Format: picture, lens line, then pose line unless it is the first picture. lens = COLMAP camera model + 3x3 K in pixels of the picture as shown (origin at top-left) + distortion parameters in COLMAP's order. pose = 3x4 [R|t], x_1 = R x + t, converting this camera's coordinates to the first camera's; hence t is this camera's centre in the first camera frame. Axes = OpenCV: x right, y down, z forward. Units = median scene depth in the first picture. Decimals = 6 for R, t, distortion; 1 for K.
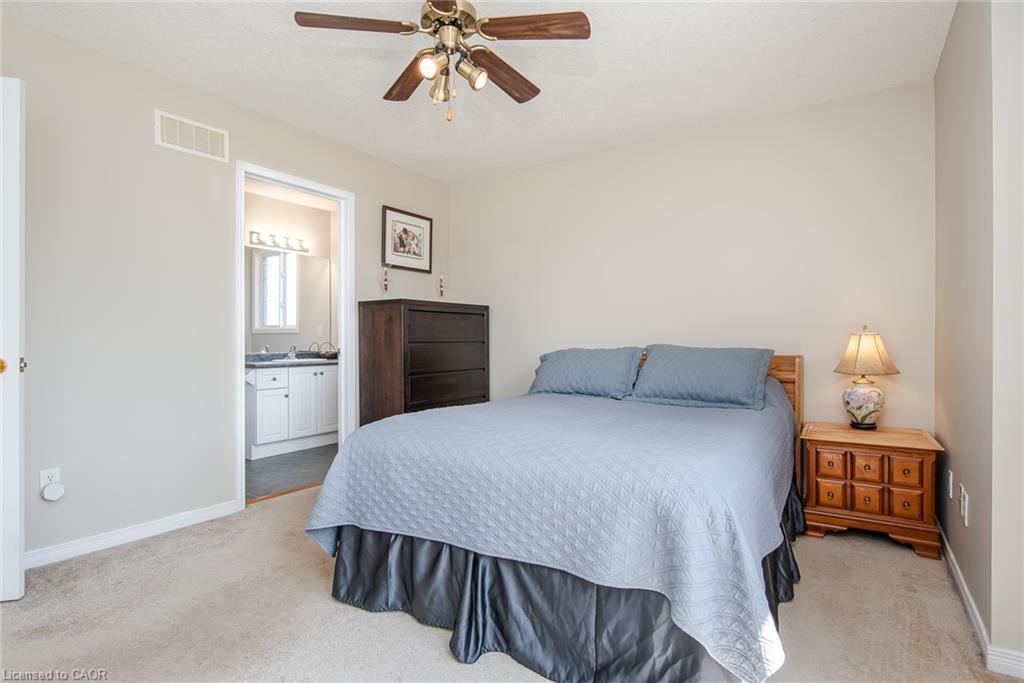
lens RADIAL K [[512.7, 0, 510.6], [0, 512.7, 343.2], [0, 0, 1]] dist [-0.007486, 0.000421]
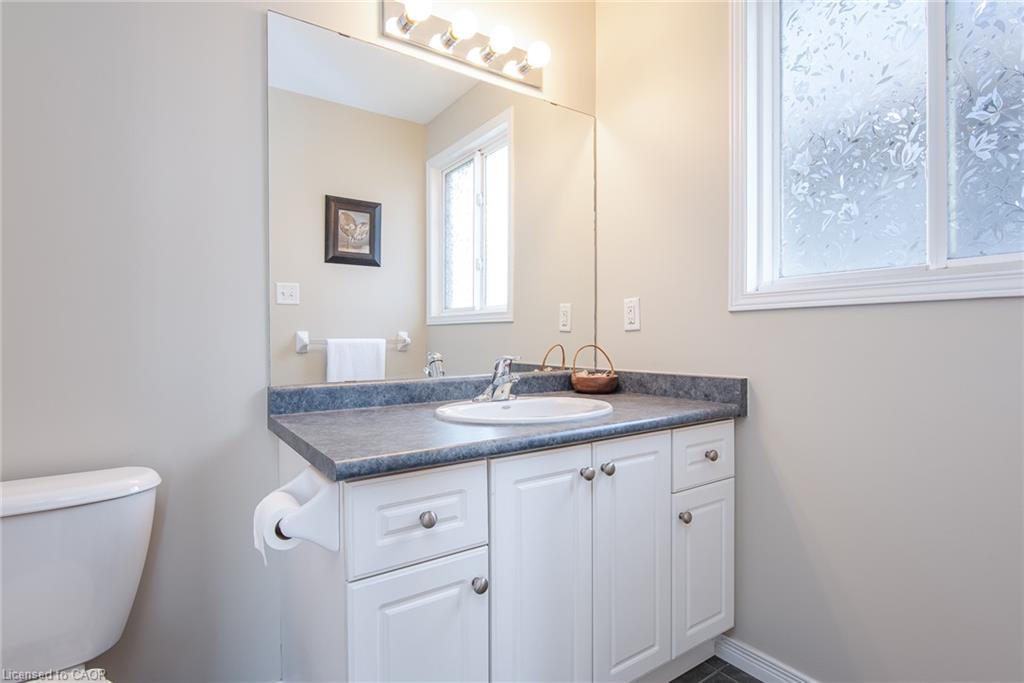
lens RADIAL K [[512.7, 0, 512.2], [0, 512.7, 339.0], [0, 0, 1]] dist [-0.007486, 0.000421]
pose [[0.931803, 0.001111, -0.362962, -0.245909], [-0.001538, 0.999998, -0.000887, -0.004742], [0.362960, 0.001385, 0.931804, 0.570874]]
